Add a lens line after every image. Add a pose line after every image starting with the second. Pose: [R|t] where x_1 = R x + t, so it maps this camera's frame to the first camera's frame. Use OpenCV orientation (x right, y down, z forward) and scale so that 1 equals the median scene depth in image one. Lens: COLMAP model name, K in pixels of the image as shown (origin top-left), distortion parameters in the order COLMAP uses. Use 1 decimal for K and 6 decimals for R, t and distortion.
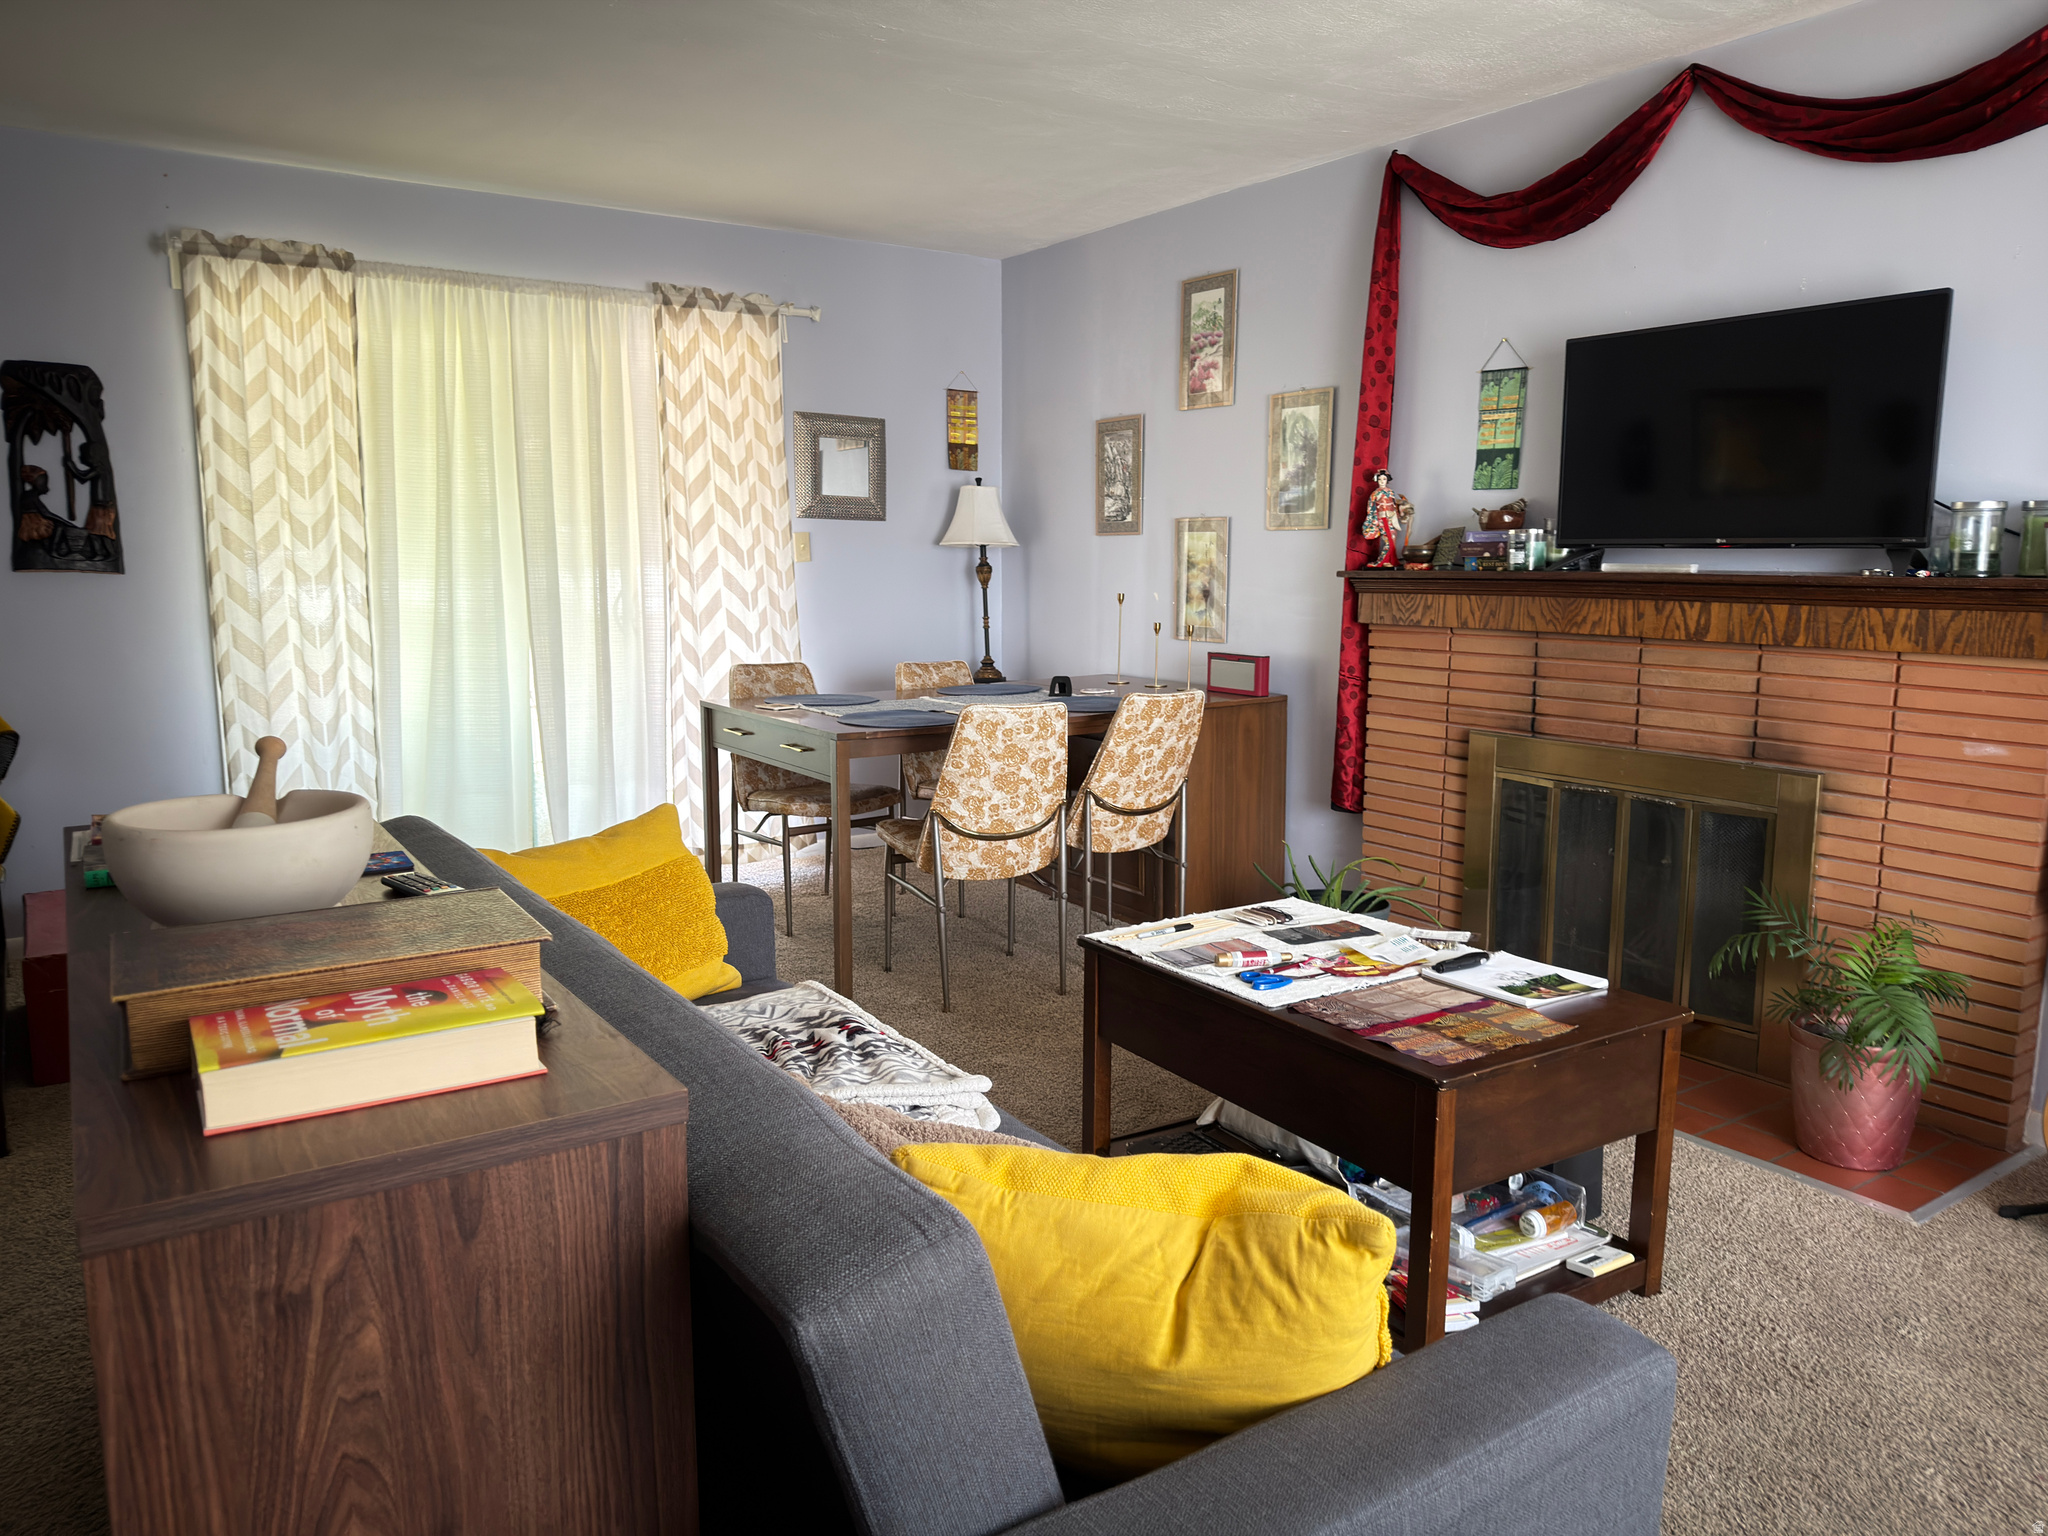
lens RADIAL K [[1458.1, 0, 1036.4], [0, 1458.1, 782.1], [0, 0, 1]] dist [0.031002, -0.018729]
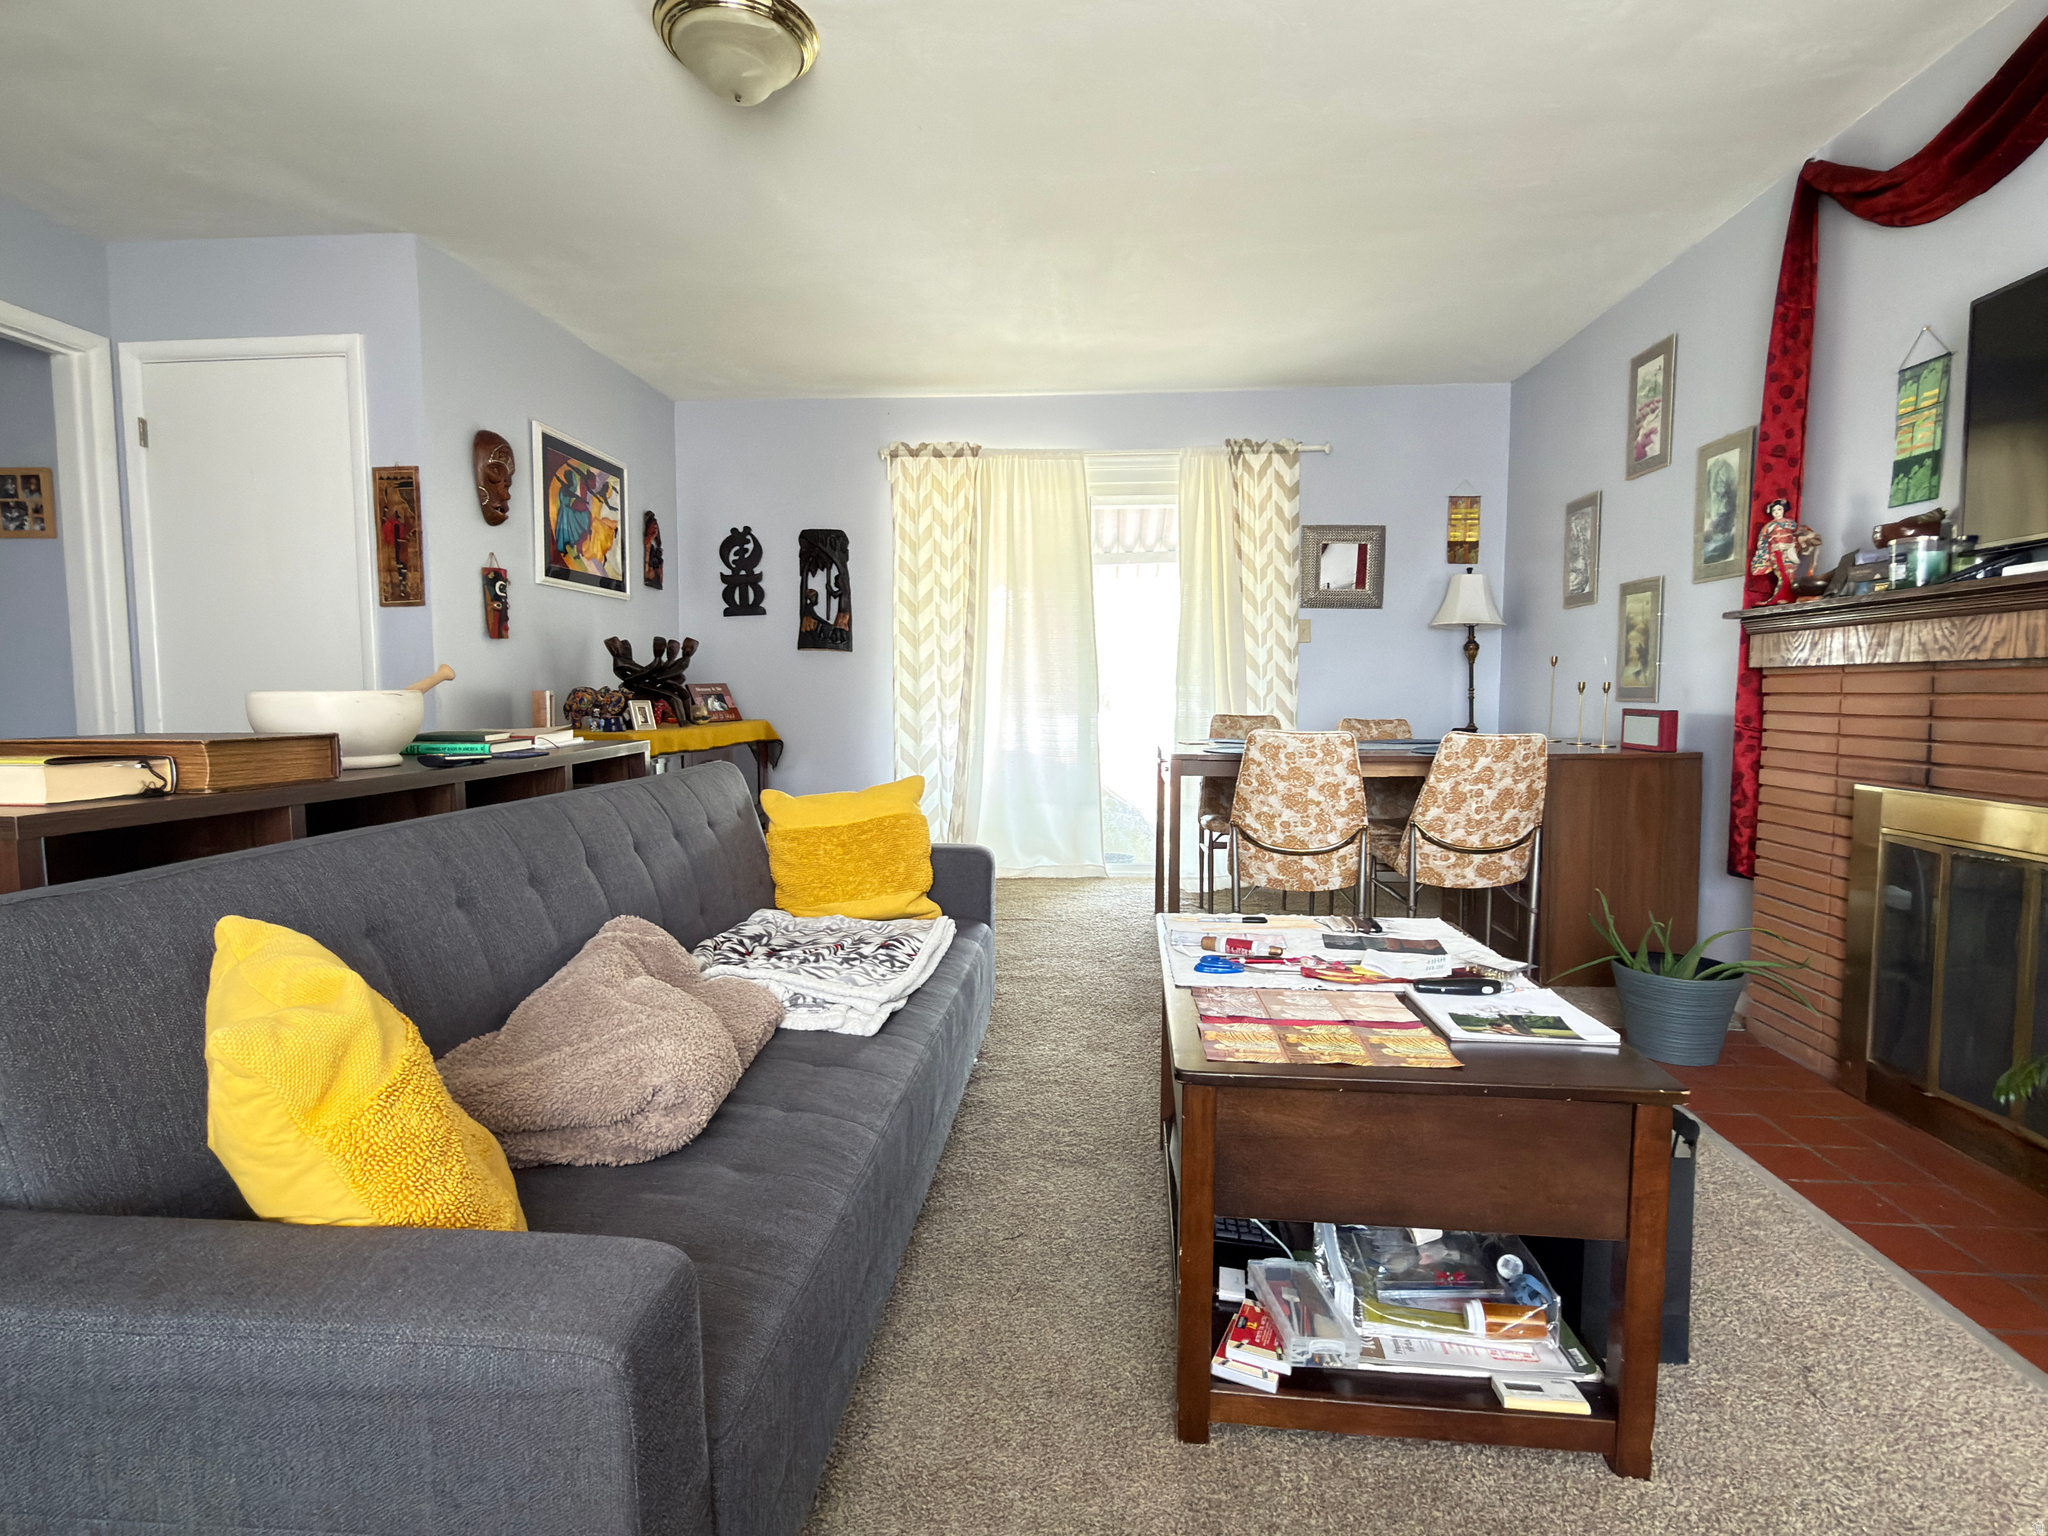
lens RADIAL K [[1053.1, 0, 1009.1], [0, 1053.1, 764.3], [0, 0, 1]] dist [-0.019810, 0.005217]
pose [[0.767812, 0.041976, -0.639298, 0.304945], [-0.099491, 0.993558, -0.054254, 0.034694], [0.632903, 0.105262, 0.767042, 0.226337]]
